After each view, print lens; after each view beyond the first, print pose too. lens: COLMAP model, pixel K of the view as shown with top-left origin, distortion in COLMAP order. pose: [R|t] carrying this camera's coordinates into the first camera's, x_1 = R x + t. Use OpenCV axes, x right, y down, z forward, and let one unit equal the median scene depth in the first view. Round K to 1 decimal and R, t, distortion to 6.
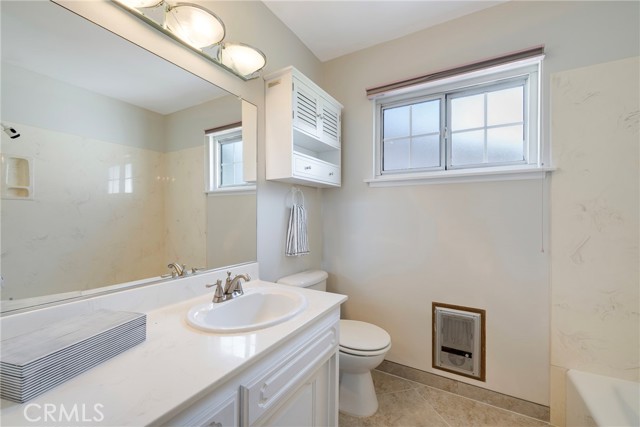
lens RADIAL K [[254.6, 0, 319.5], [0, 254.6, 215.8], [0, 0, 1]] dist [0.001386, 0.000094]
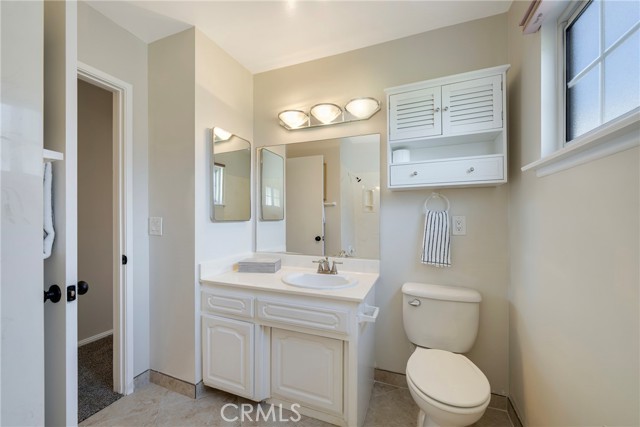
lens RADIAL K [[254.6, 0, 319.5], [0, 254.6, 215.8], [0, 0, 1]] dist [0.001386, 0.000094]
pose [[0.154045, -0.011538, -0.987996, 0.807898], [-0.008289, 0.999882, -0.012969, -0.012528], [0.988029, 0.010187, 0.153931, 0.466340]]
